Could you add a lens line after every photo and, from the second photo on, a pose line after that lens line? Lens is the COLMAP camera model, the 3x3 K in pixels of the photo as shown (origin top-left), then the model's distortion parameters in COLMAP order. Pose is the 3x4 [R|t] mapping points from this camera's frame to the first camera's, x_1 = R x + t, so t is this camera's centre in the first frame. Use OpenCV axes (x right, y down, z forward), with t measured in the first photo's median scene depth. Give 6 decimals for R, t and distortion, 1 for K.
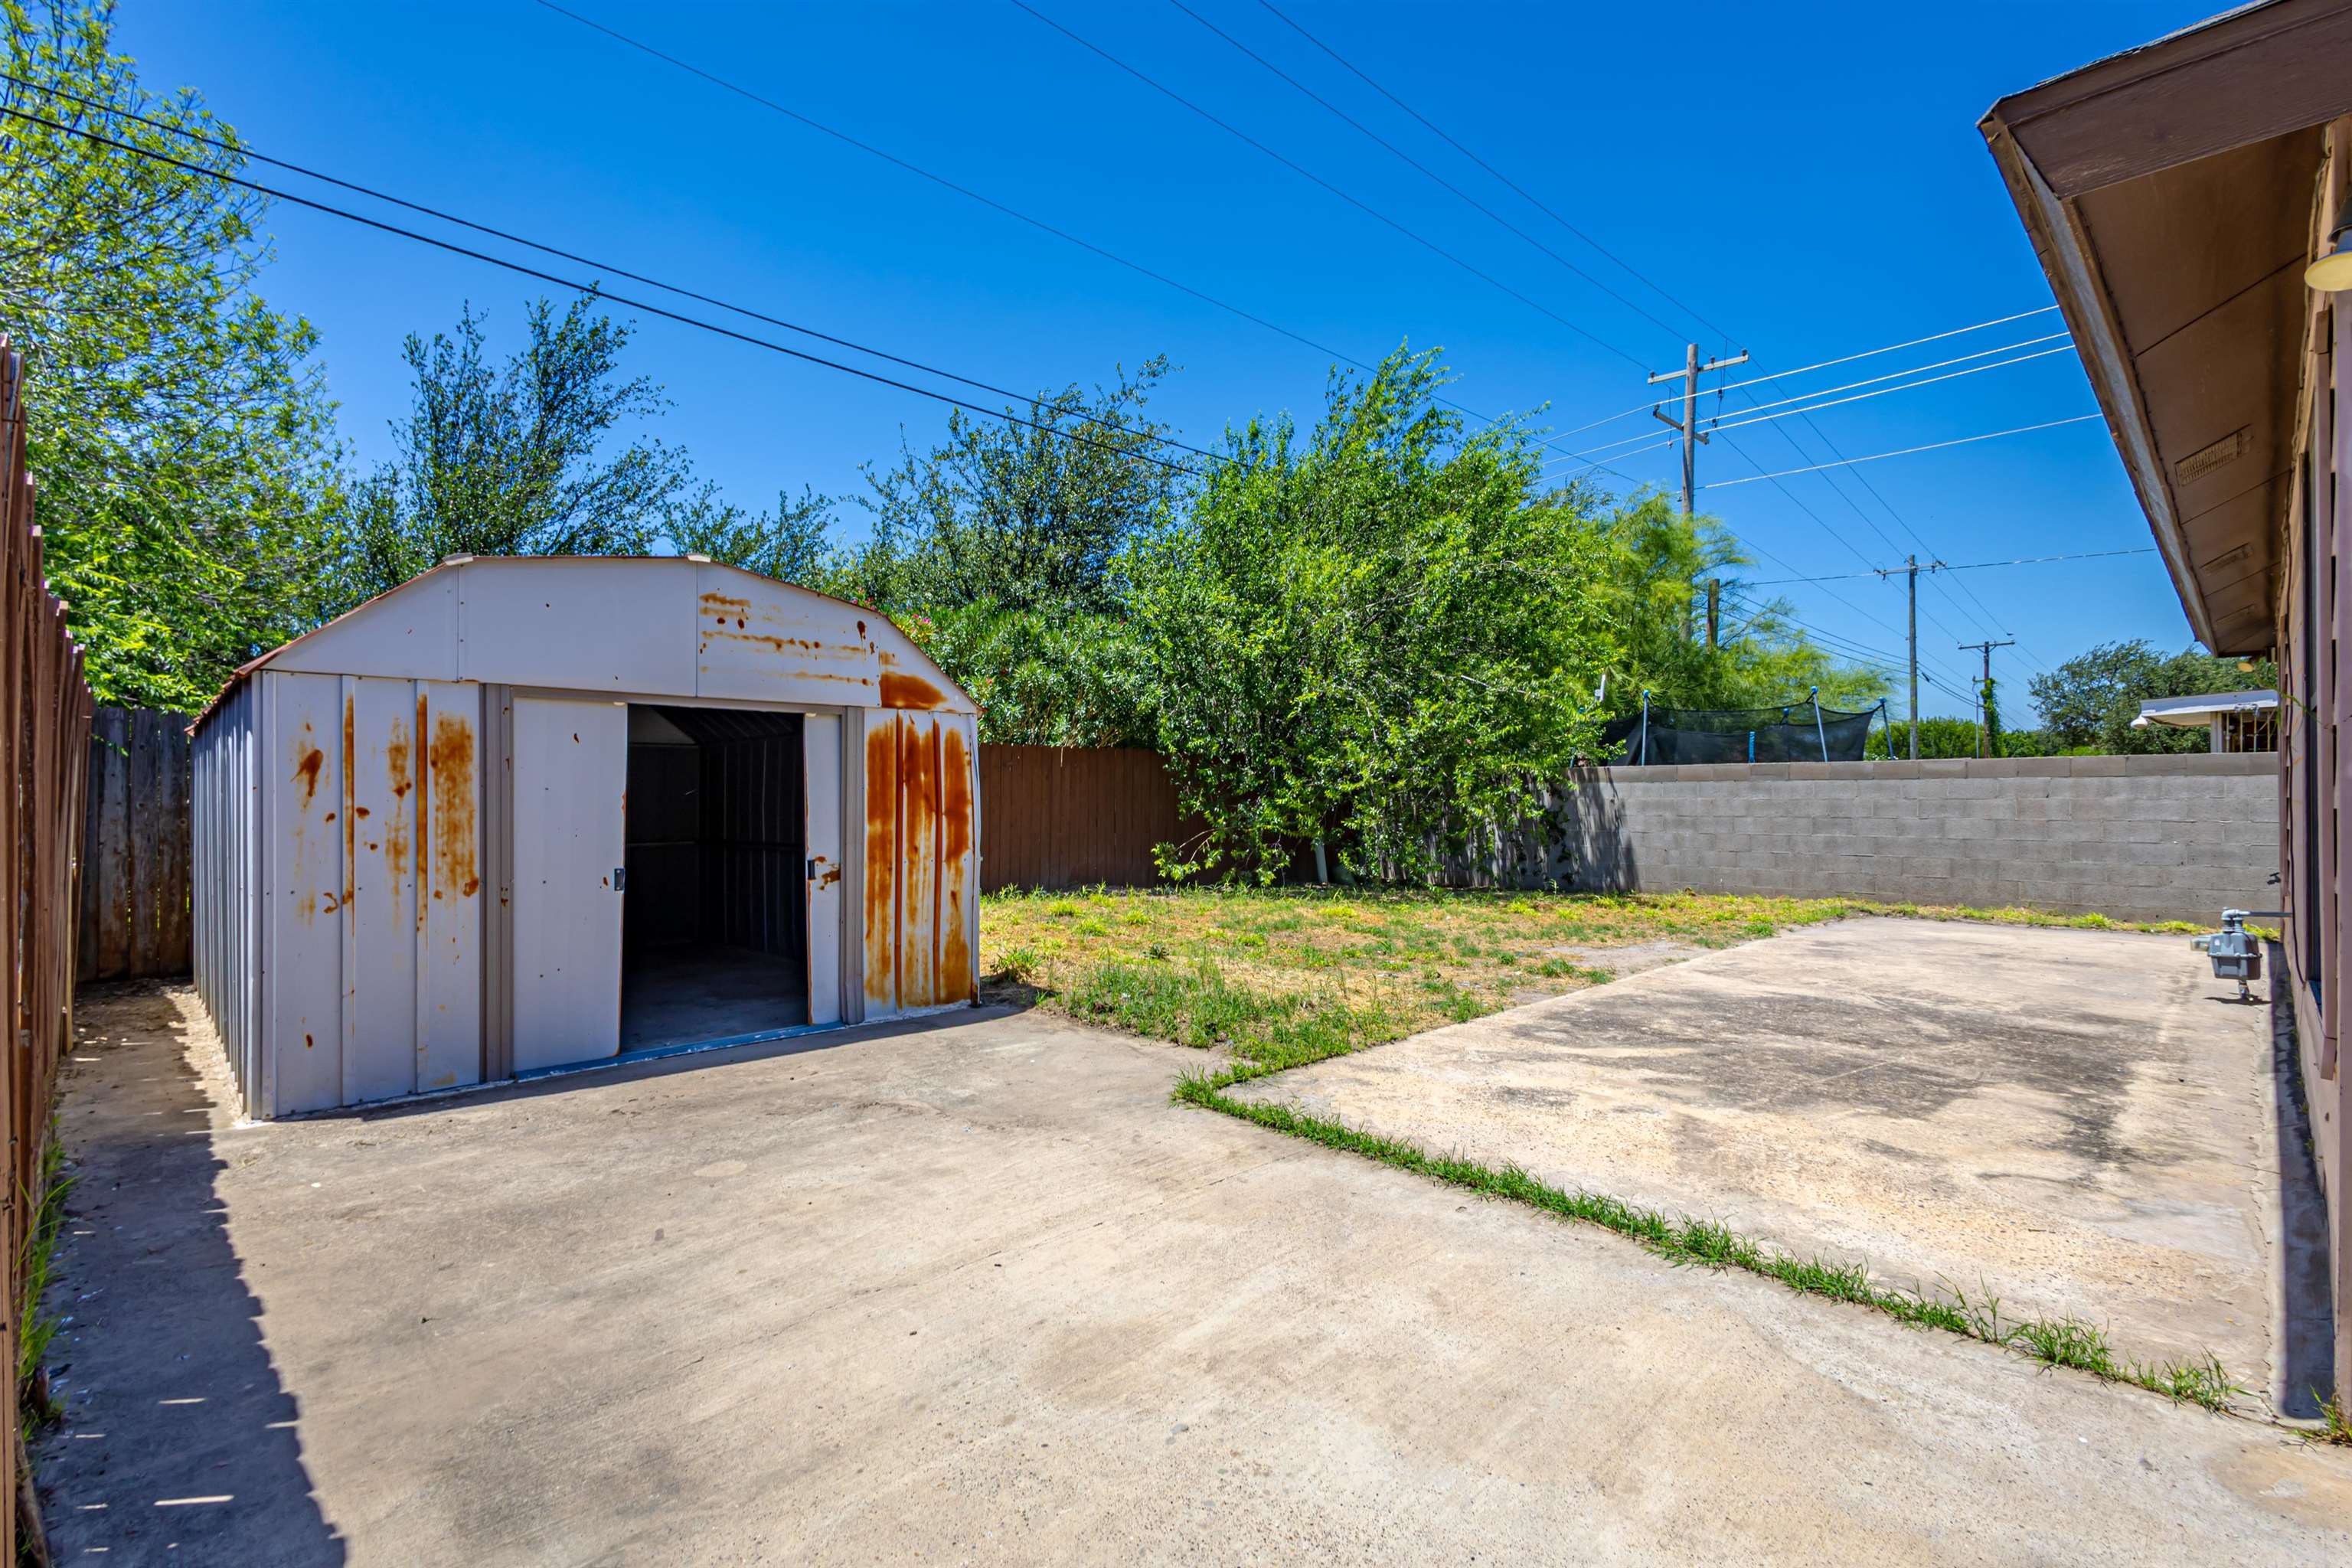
lens RADIAL K [[1091.6, 0, 1181.5], [0, 1091.6, 784.9], [0, 0, 1]] dist [0.009819, -0.002699]
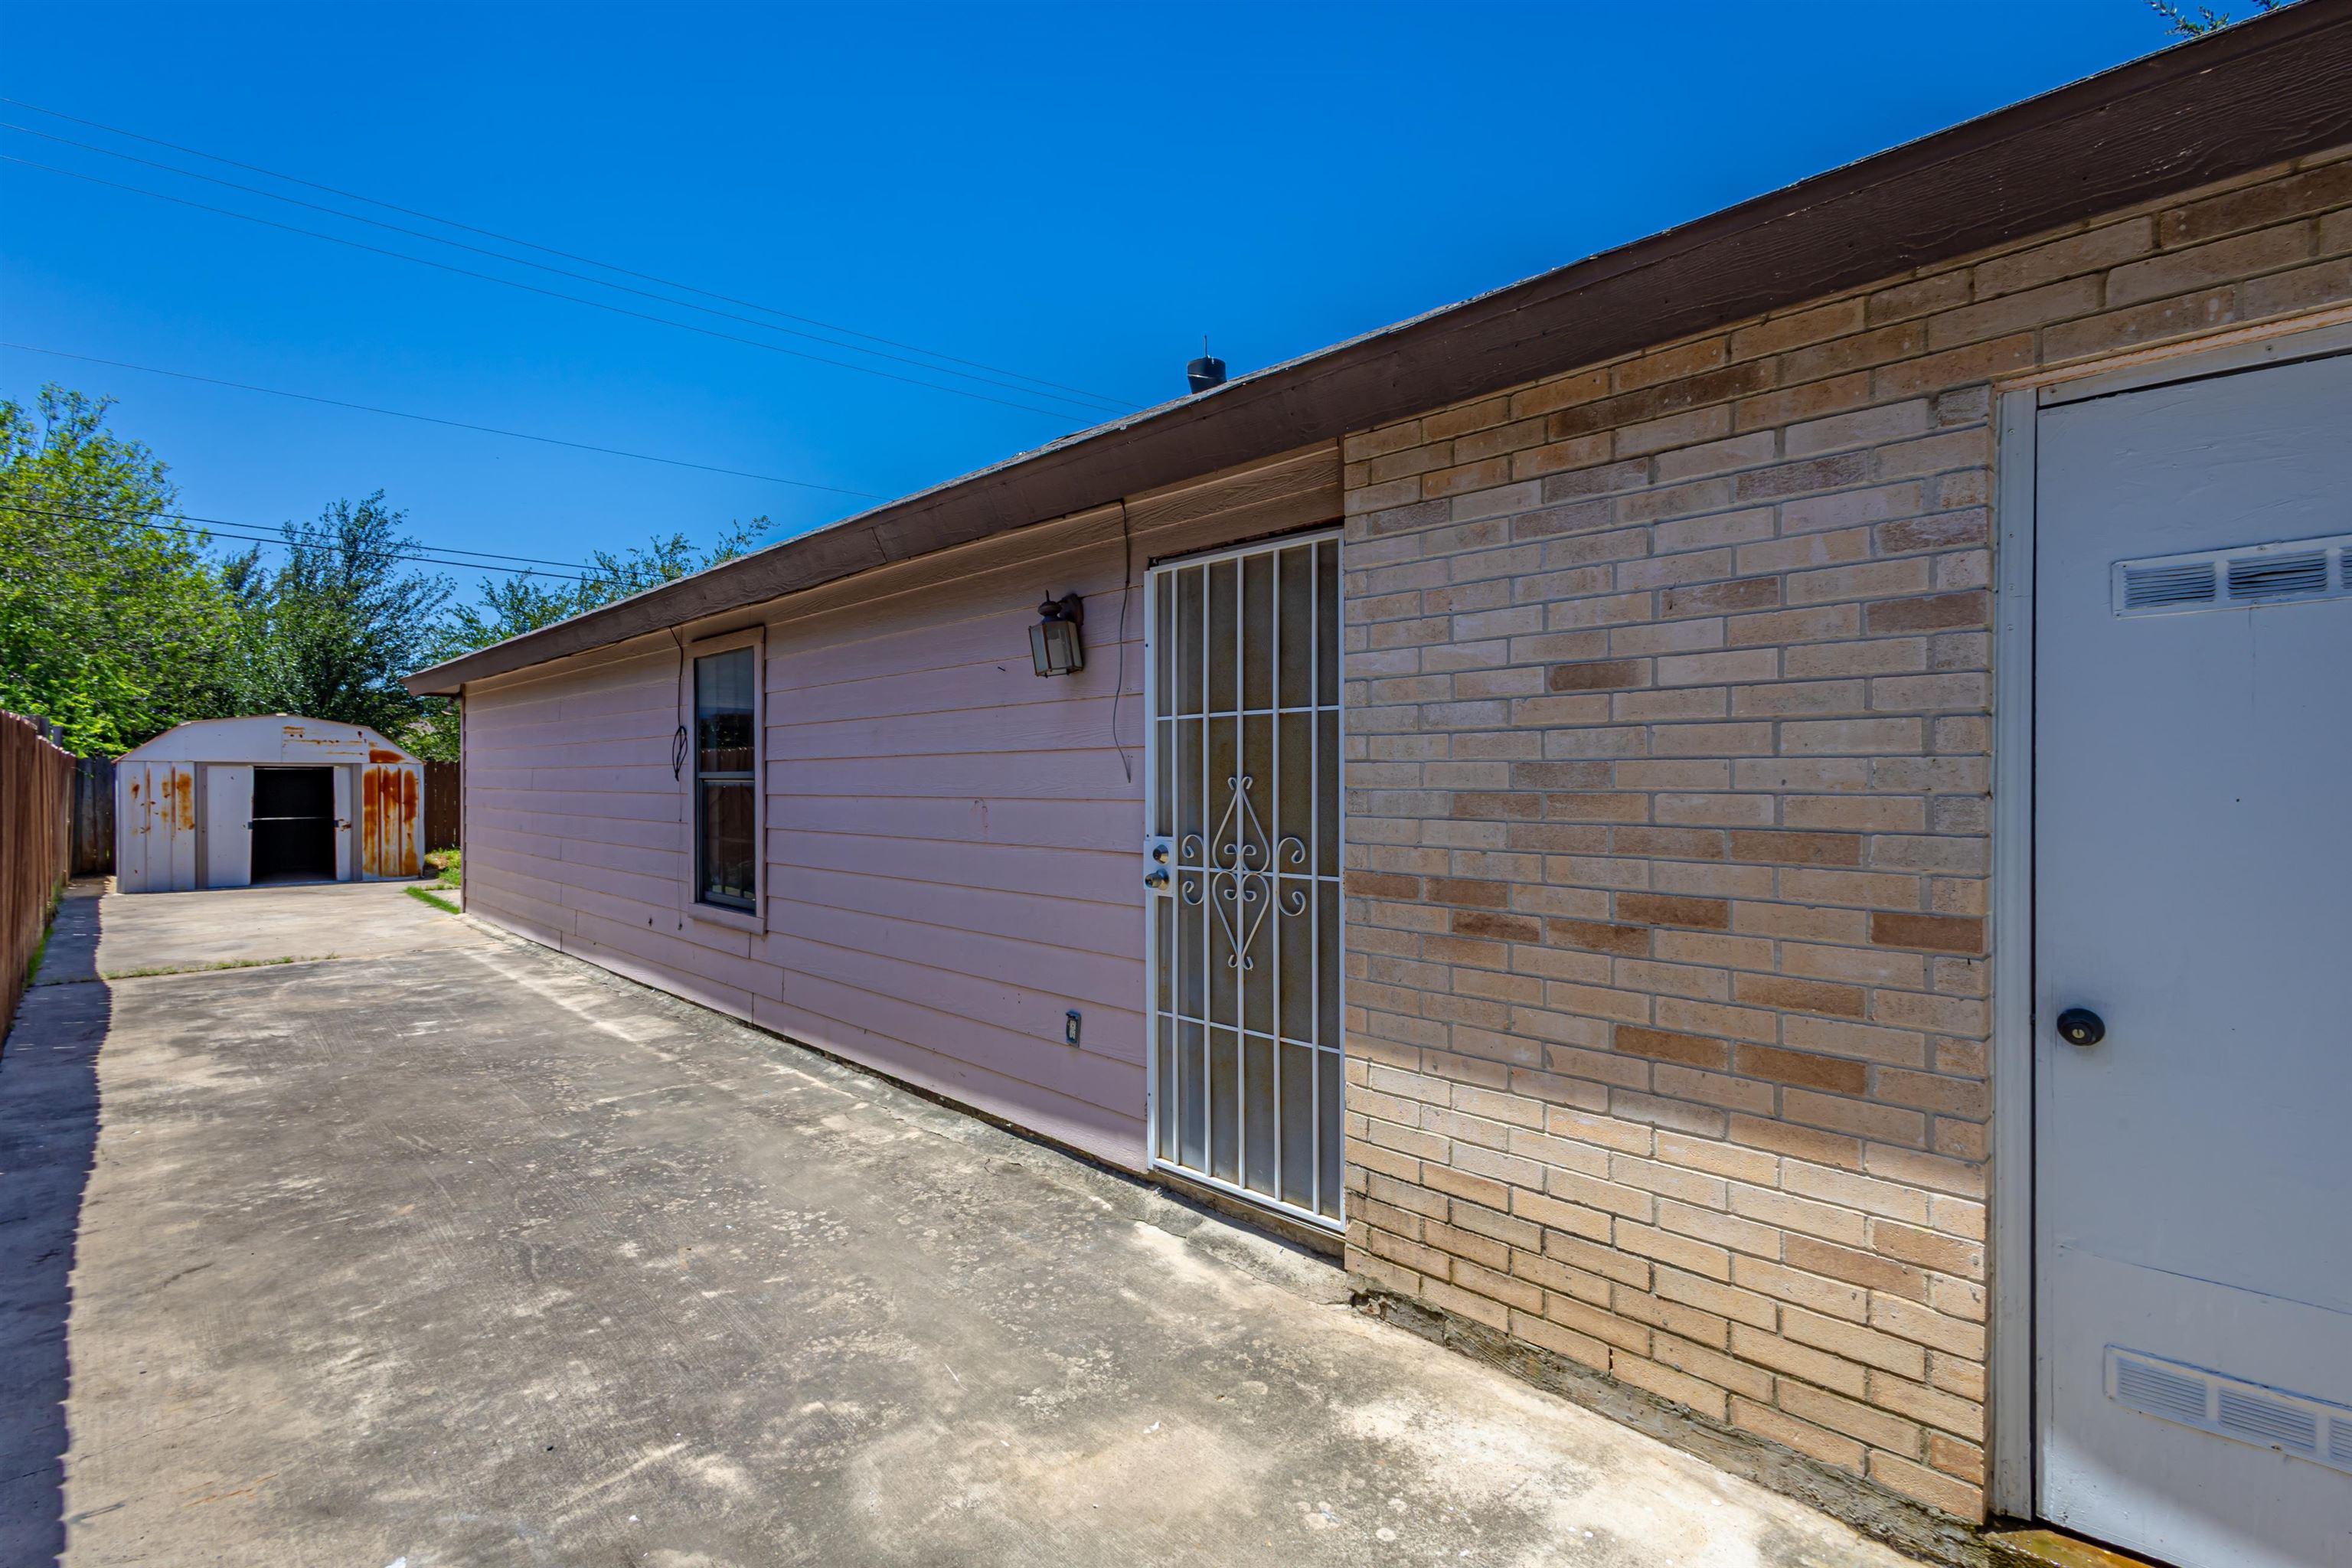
lens RADIAL K [[1091.6, 0, 1170.6], [0, 1091.6, 788.0], [0, 0, 1]] dist [0.009819, -0.002699]
pose [[0.999937, 0.001313, -0.011175, 1.701835], [-0.001122, 0.999854, 0.017054, -0.058310], [0.011196, -0.017041, 0.999792, -1.641895]]
